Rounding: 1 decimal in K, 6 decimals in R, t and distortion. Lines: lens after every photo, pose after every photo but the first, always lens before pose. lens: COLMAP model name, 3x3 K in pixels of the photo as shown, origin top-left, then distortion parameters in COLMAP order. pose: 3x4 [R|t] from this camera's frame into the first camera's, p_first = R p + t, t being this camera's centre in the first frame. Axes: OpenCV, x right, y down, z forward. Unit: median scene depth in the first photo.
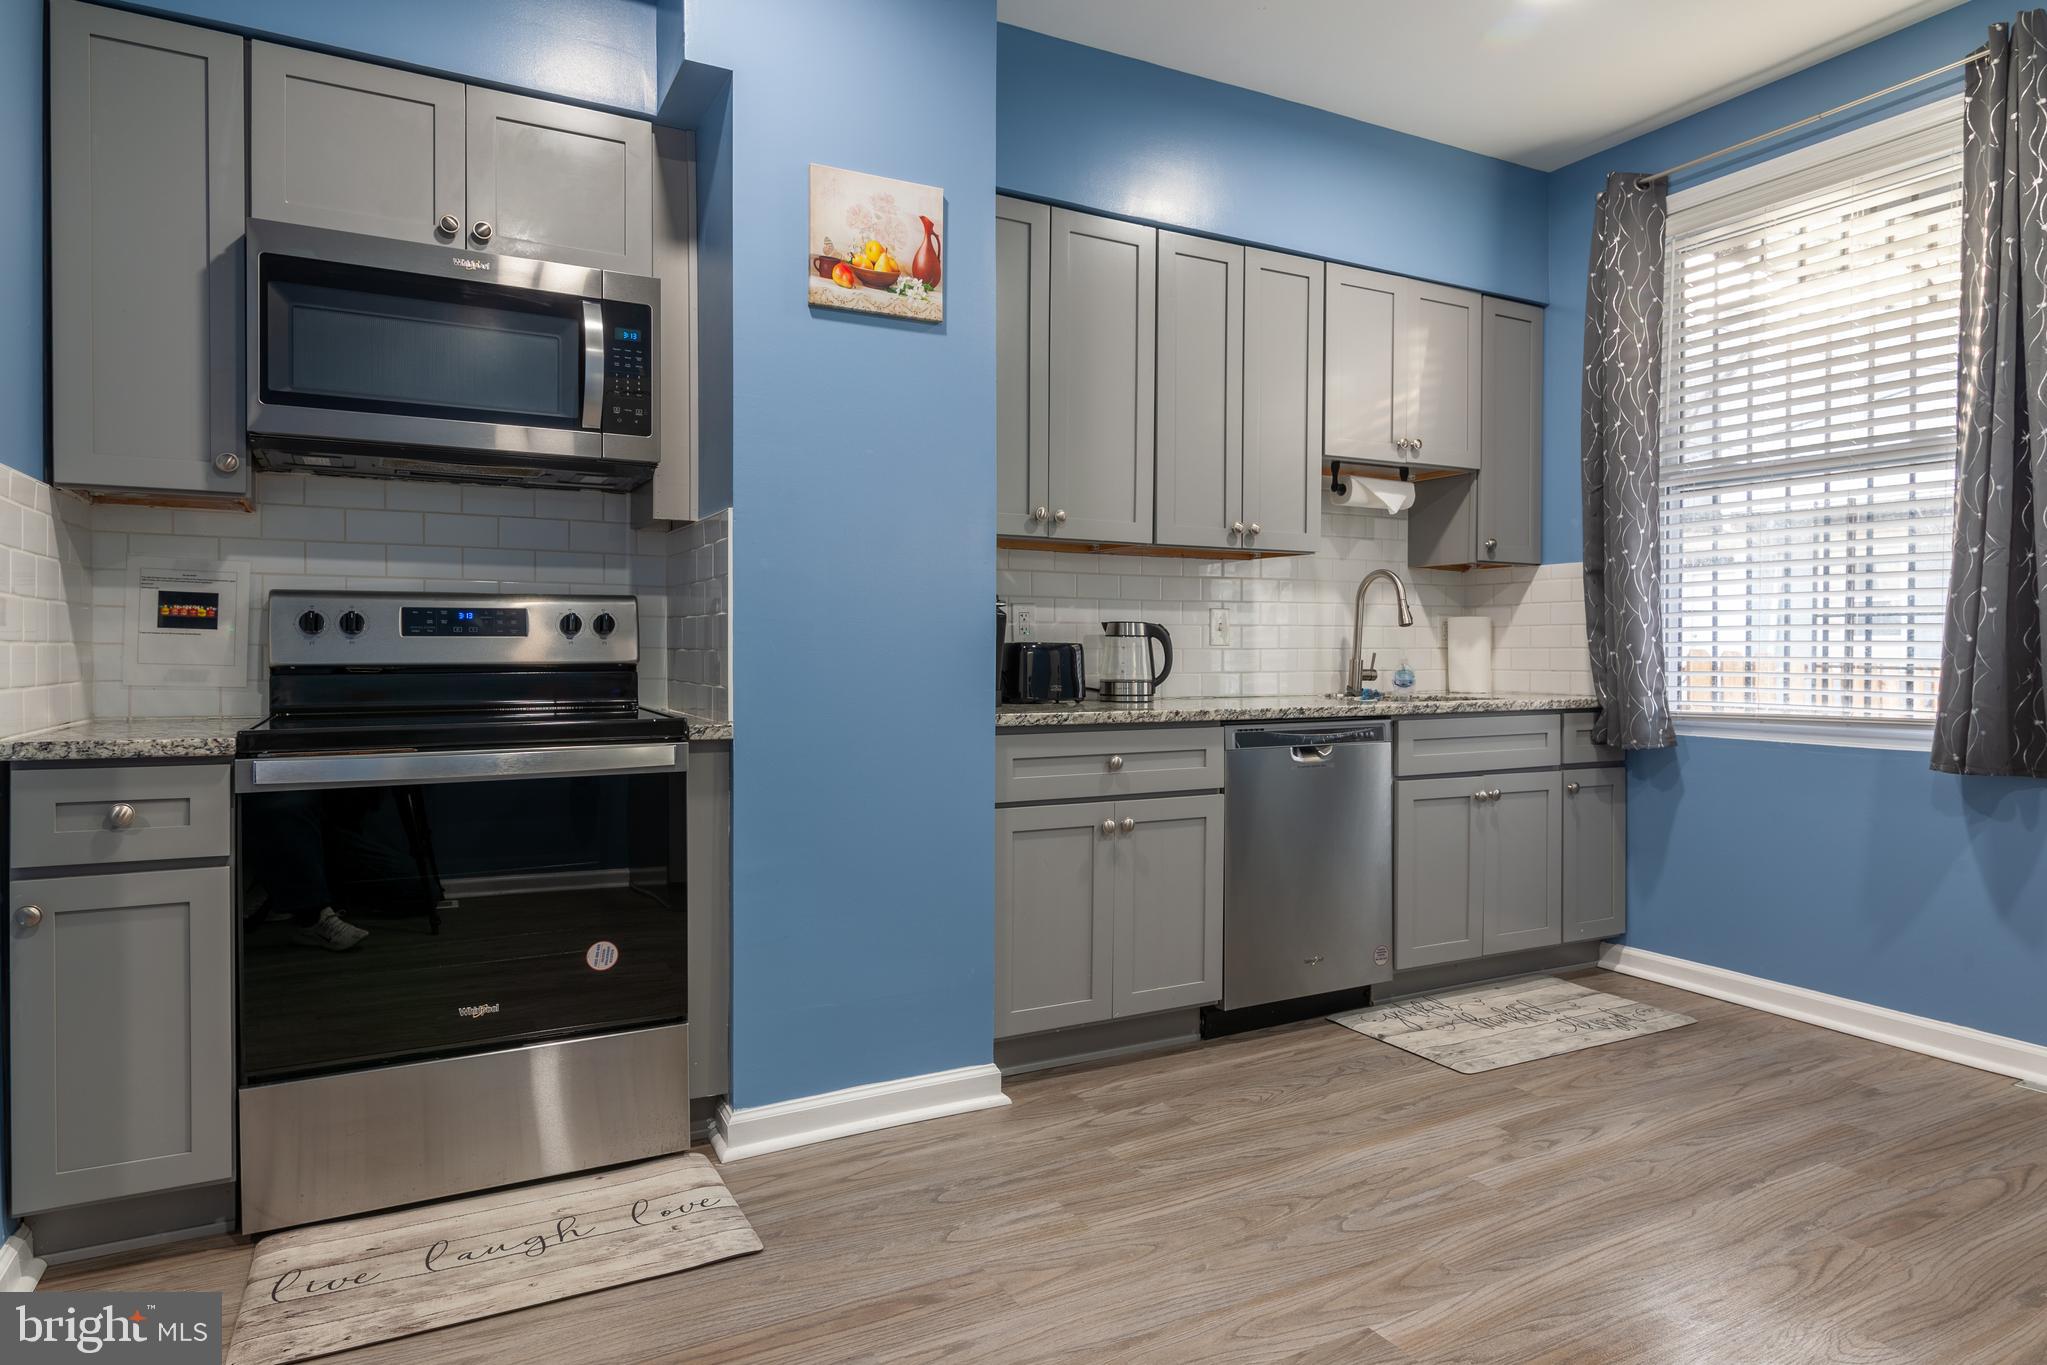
lens RADIAL K [[1192.6, 0, 909.7], [0, 1192.6, 673.4], [0, 0, 1]] dist [0.000225, -0.000541]
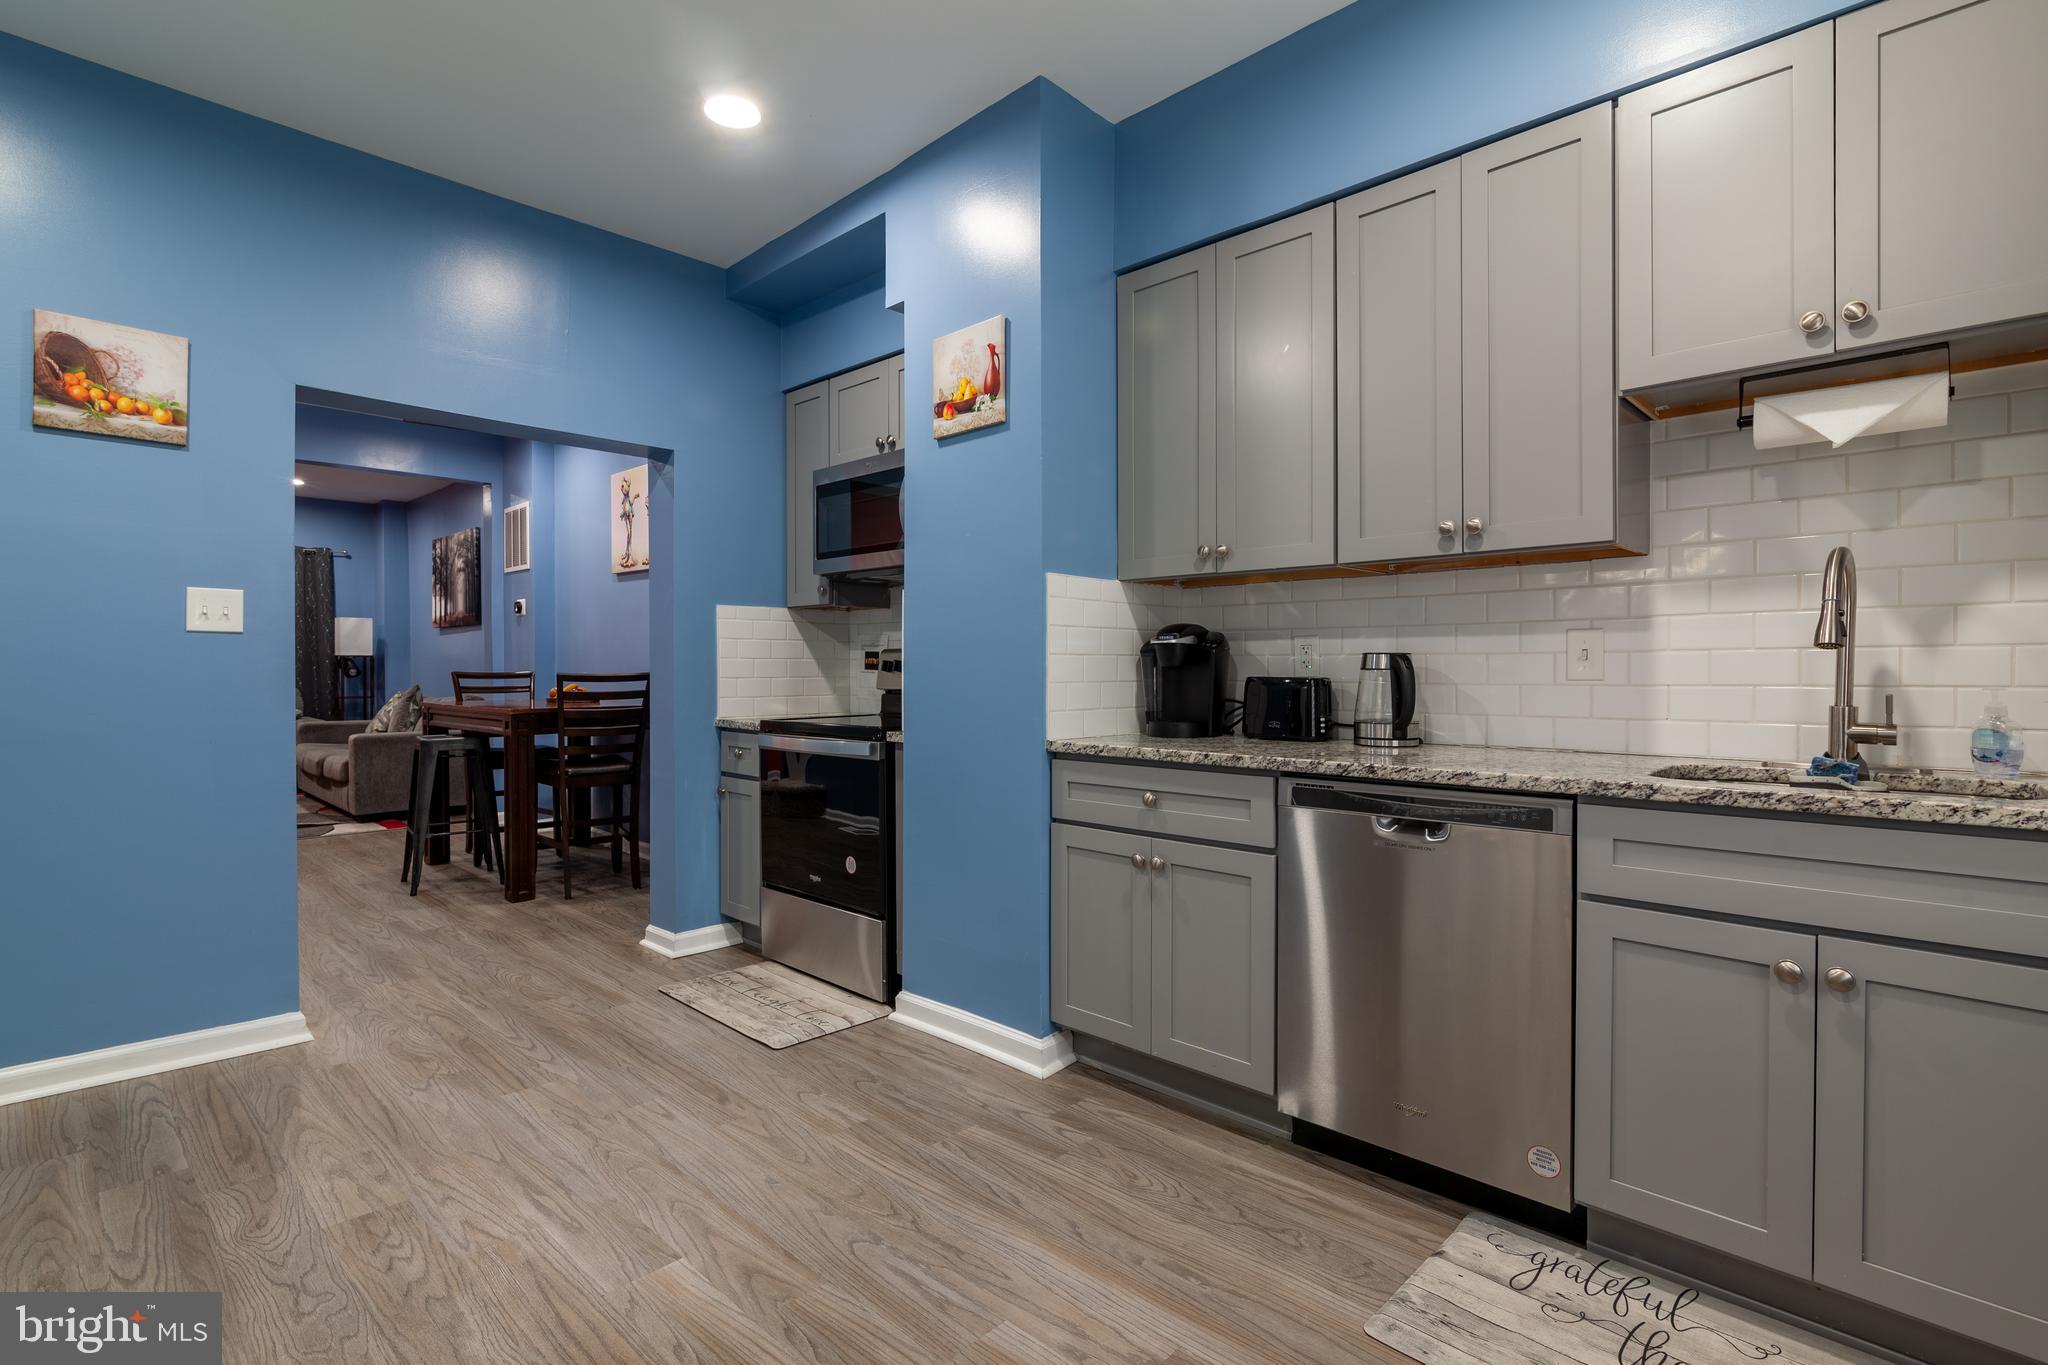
lens RADIAL K [[922.9, 0, 983.0], [0, 922.9, 681.9], [0, 0, 1]] dist [0.000218, -0.000364]
pose [[0.341771, 0.008931, -0.939741, 0.907407], [-0.015675, 0.999870, 0.003802, -0.025805], [0.939652, 0.013431, 0.341867, 0.641915]]
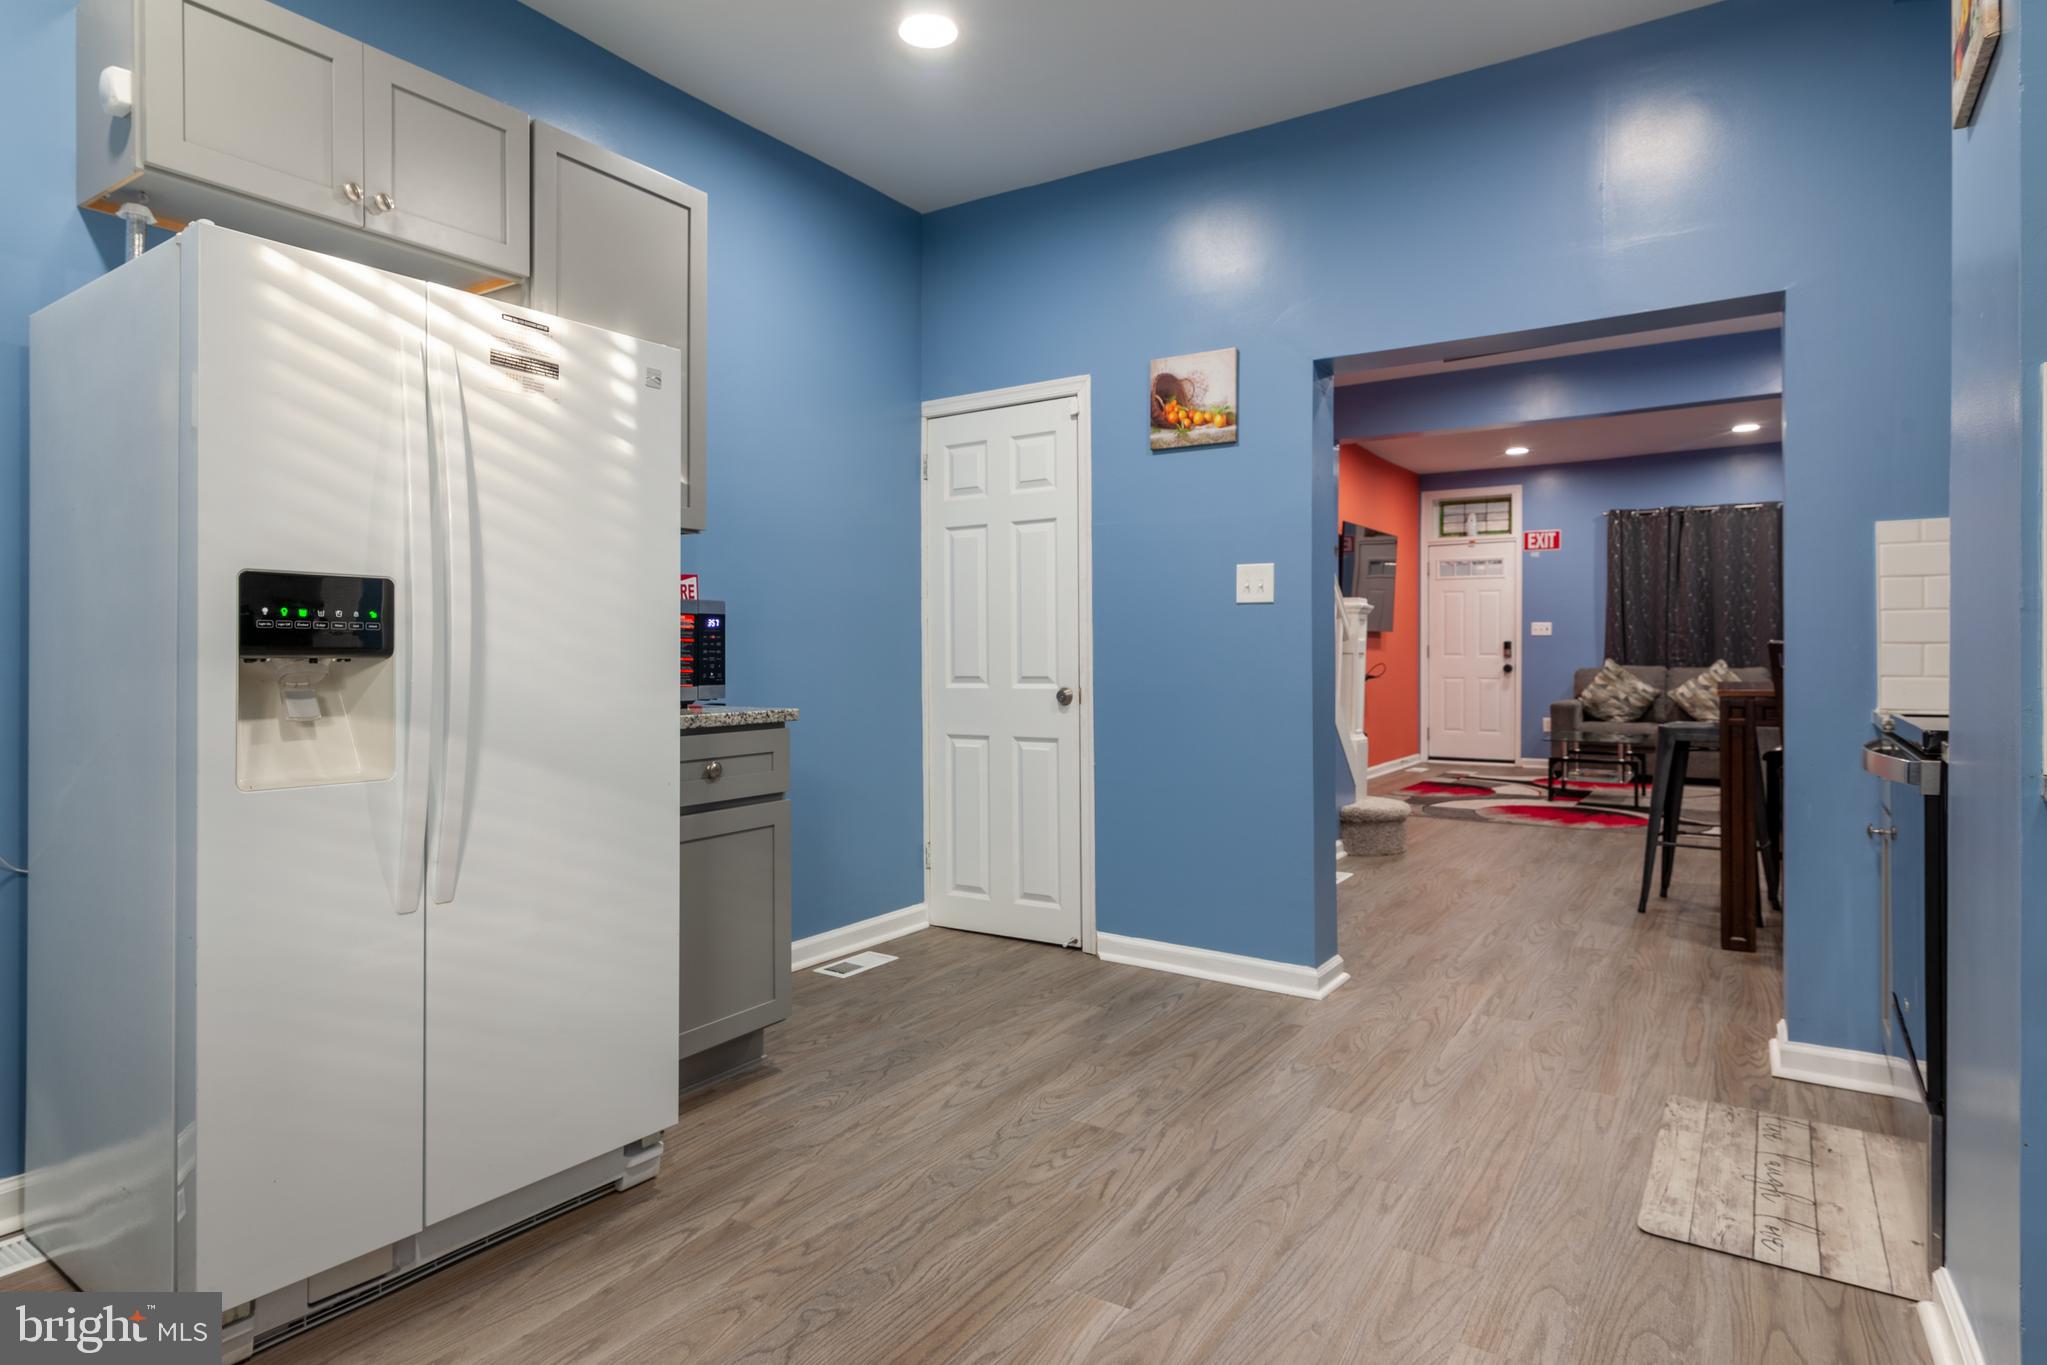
lens RADIAL K [[1105.4, 0, 1019.8], [0, 1105.4, 657.3], [0, 0, 1]] dist [0.003965, -0.000484]
pose [[-0.830404, 0.001429, -0.557160, 0.663527], [-0.009162, 0.999826, 0.016220, -0.016506], [0.557086, 0.018574, -0.830247, 1.154318]]
